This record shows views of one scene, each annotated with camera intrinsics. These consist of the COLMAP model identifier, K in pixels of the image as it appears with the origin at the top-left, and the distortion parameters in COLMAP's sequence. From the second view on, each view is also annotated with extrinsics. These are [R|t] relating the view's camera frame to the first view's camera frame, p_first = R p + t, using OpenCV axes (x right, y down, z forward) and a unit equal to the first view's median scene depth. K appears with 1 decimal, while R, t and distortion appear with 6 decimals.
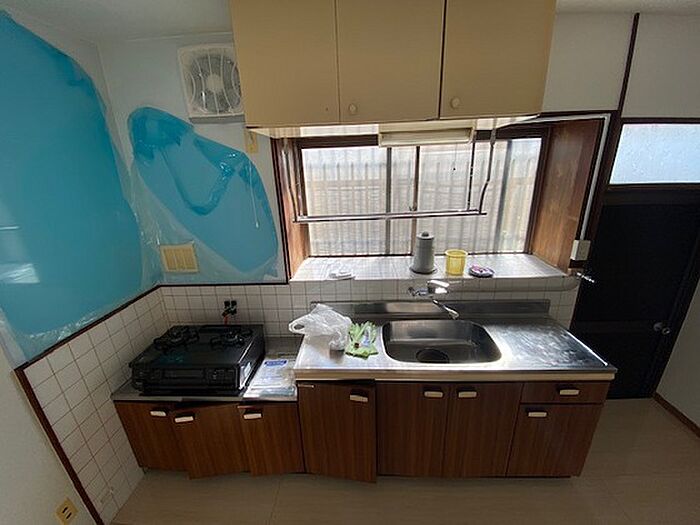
lens RADIAL K [[281.0, 0, 349.7], [0, 281.0, 260.7], [0, 0, 1]] dist [0.024679, -0.015884]
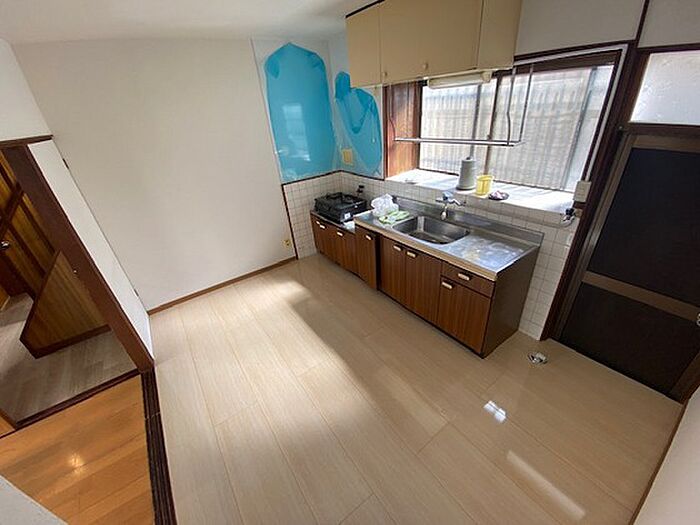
lens RADIAL K [[285.9, 0, 347.7], [0, 285.9, 265.5], [0, 0, 1]] dist [0.023333, -0.017475]
pose [[0.617471, 0.373058, -0.692501, 1.043032], [-0.172122, 0.923125, 0.343824, 0.000420], [0.767531, -0.093107, 0.634214, -0.306563]]
